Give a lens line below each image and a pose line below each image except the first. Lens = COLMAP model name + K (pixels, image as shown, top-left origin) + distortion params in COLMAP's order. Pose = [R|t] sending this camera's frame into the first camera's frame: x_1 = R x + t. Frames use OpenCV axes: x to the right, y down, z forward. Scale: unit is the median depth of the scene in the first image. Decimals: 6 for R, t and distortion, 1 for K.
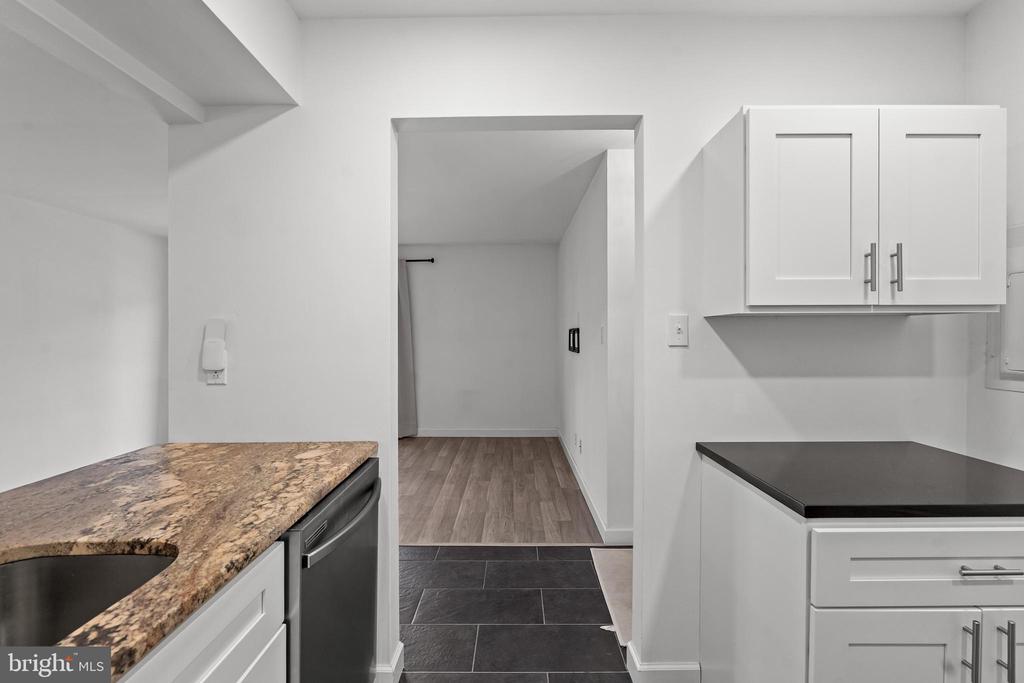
lens RADIAL K [[468.8, 0, 512.0], [0, 468.8, 341.5], [0, 0, 1]] dist [-0.010275, 0.000992]
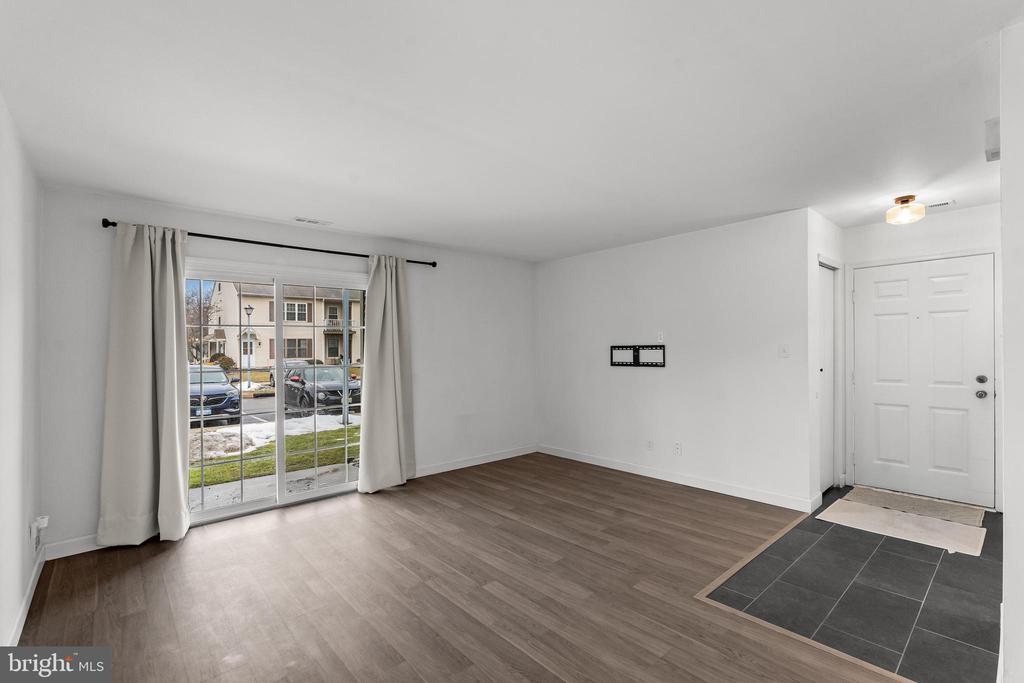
lens RADIAL K [[454.6, 0, 508.2], [0, 454.6, 347.0], [0, 0, 1]] dist [-0.000866, 0.000028]
pose [[0.742336, 0.002009, 0.670025, -1.873015], [0.016834, 0.999624, -0.021648, -0.011839], [-0.669816, 0.027349, 0.742023, 0.925508]]
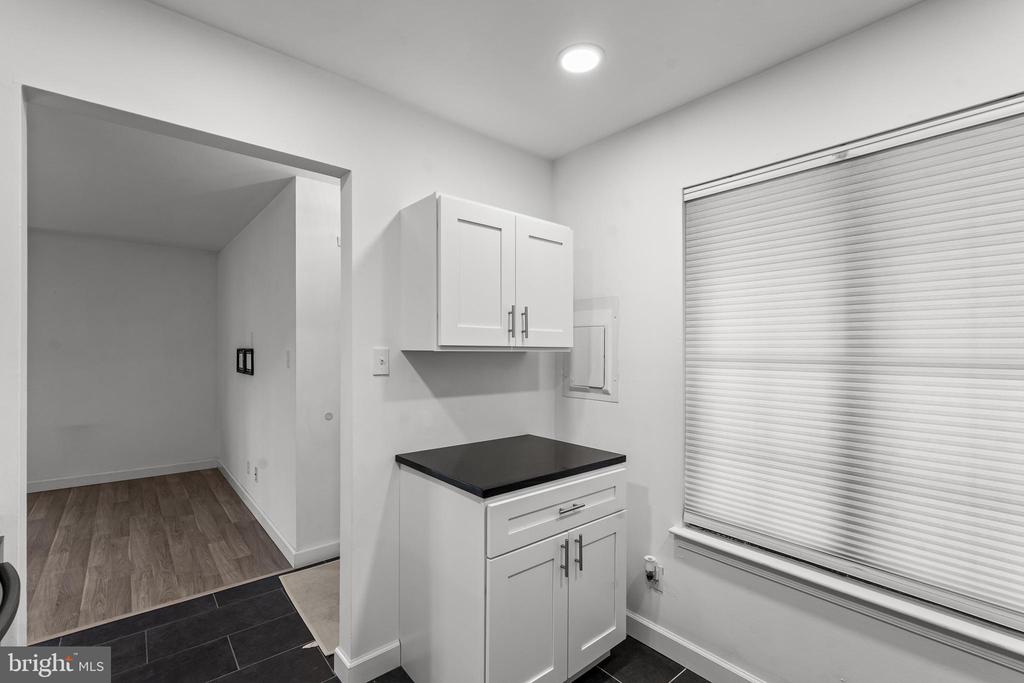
lens RADIAL K [[454.6, 0, 508.2], [0, 454.6, 347.0], [0, 0, 1]] dist [-0.000866, 0.000028]
pose [[0.760028, 0.009790, 0.649816, -0.134484], [-0.000176, 0.999890, -0.014859, -0.040500], [-0.649890, 0.011179, 0.759946, -0.071503]]
